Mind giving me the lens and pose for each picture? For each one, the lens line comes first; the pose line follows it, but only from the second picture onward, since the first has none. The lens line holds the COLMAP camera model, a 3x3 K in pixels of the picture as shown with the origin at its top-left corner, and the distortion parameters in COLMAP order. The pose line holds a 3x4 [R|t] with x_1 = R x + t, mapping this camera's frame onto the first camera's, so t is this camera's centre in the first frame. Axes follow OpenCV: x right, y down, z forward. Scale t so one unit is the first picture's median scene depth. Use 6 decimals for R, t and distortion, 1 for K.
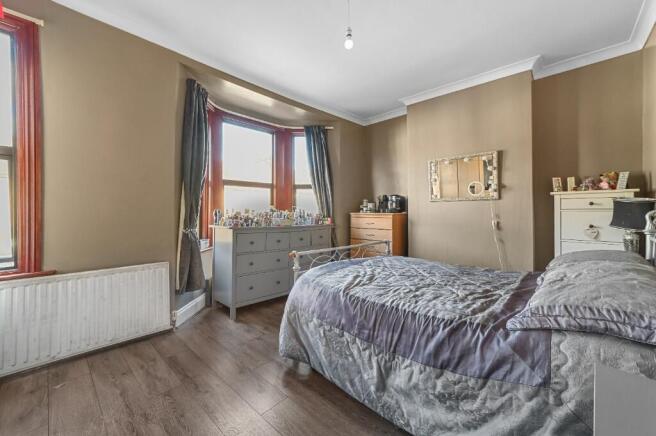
lens RADIAL K [[262.0, 0, 325.6], [0, 262.0, 216.3], [0, 0, 1]] dist [-0.030833, 0.007340]
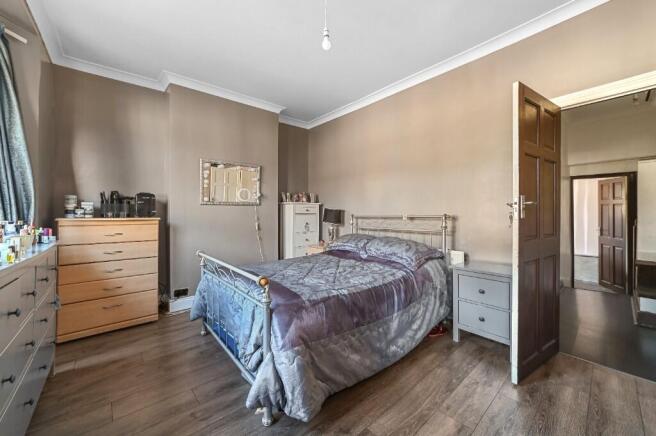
lens RADIAL K [[262.0, 0, 325.6], [0, 262.0, 216.3], [0, 0, 1]] dist [-0.030833, 0.007340]
pose [[0.078392, -0.004431, 0.996913, -0.552598], [0.019141, 0.999812, 0.002939, -0.011569], [-0.996739, 0.018851, 0.078462, 0.586310]]
